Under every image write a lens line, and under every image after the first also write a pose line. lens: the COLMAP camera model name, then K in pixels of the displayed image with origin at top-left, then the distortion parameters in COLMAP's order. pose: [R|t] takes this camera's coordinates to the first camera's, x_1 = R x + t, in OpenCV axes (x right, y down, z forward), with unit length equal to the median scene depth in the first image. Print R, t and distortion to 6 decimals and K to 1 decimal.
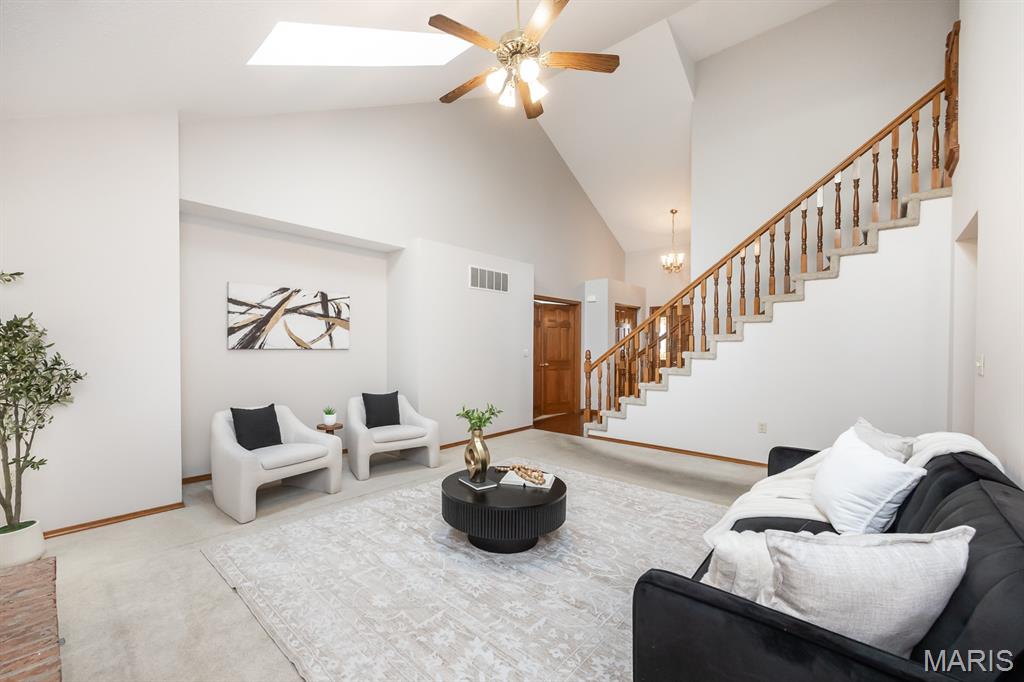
lens RADIAL K [[408.2, 0, 480.0], [0, 408.2, 355.4], [0, 0, 1]] dist [-0.001165, 0.000095]
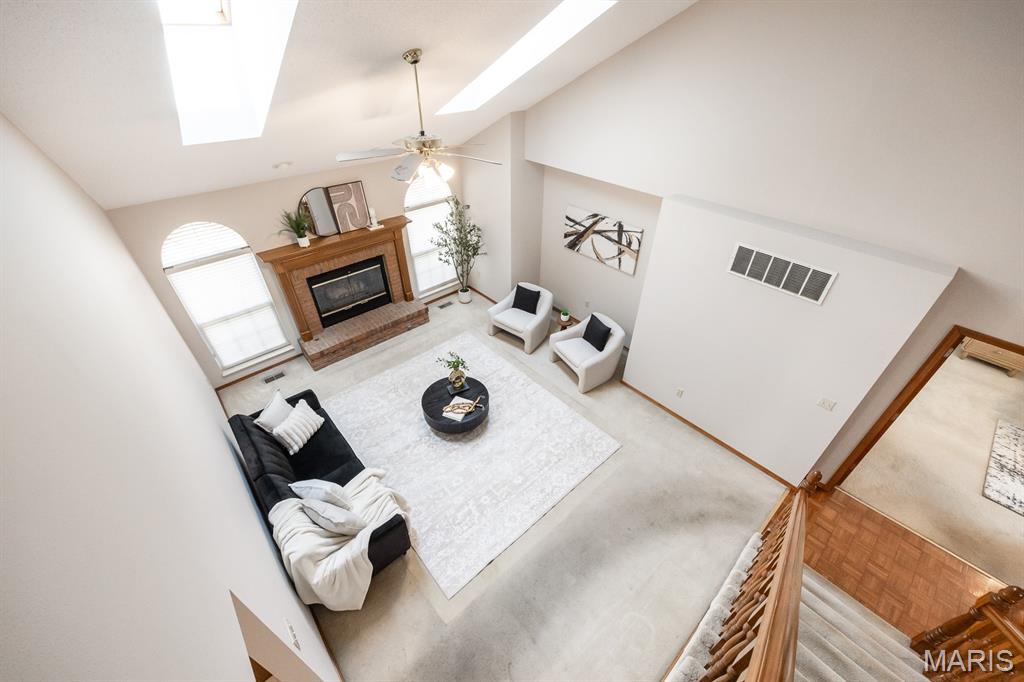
lens RADIAL K [[406.6, 0, 519.8], [0, 406.6, 350.4], [0, 0, 1]] dist [-0.003588, 0.000267]
pose [[-0.068894, 0.615364, -0.785226, 0.844693], [-0.036677, 0.785002, 0.618406, -0.627968], [0.996950, 0.071405, -0.031512, 0.836234]]
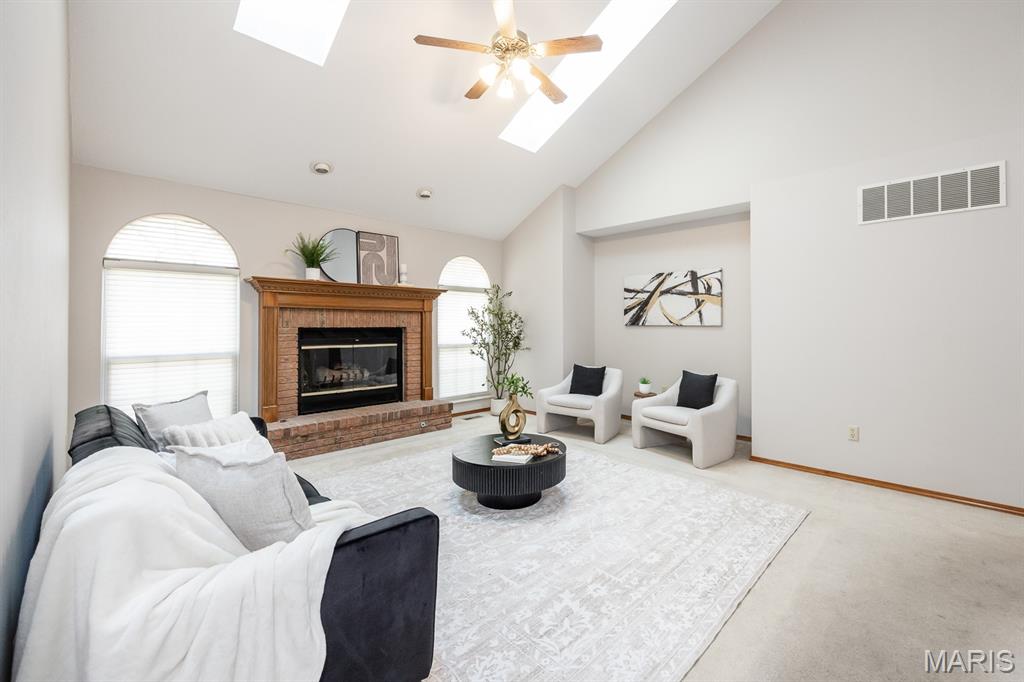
lens RADIAL K [[435.7, 0, 559.4], [0, 435.7, 320.4], [0, 0, 1]] dist [-0.002973, 0.000032]
pose [[0.025339, -0.011311, -0.999615, 0.771158], [-0.022181, 0.999683, -0.011874, -0.008819], [0.999433, 0.022473, 0.025080, 0.687571]]
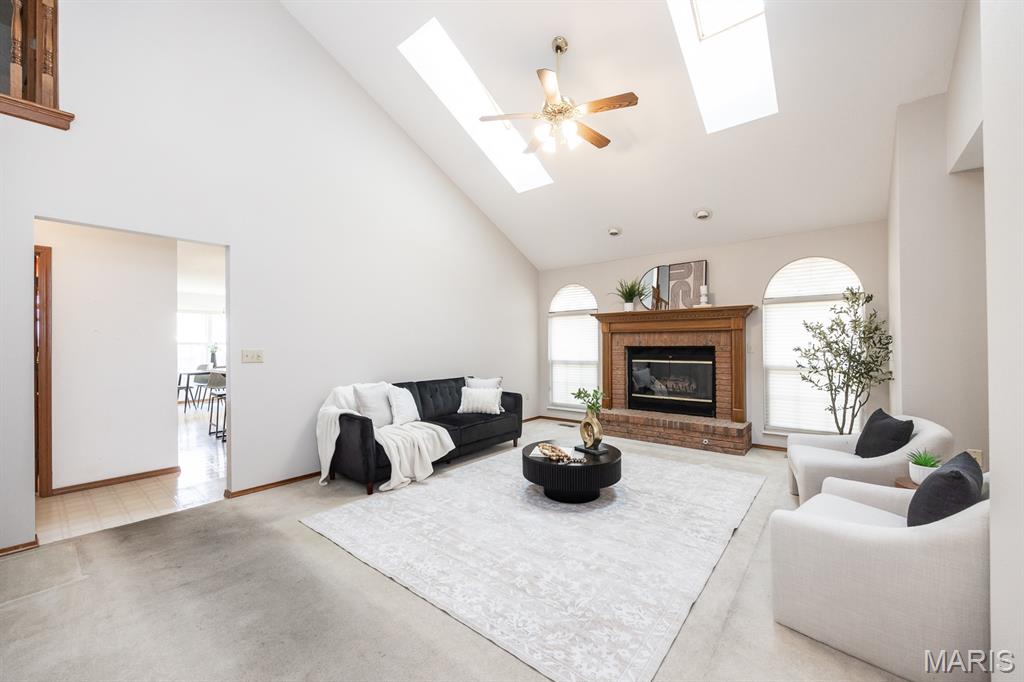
lens RADIAL K [[406.6, 0, 514.2], [0, 406.6, 344.6], [0, 0, 1]] dist [-0.003588, 0.000267]
pose [[-0.997507, 0.005739, -0.070327, 0.200956], [0.004002, 0.999684, 0.024820, -0.029640], [0.070448, 0.024476, -0.997215, 1.405499]]
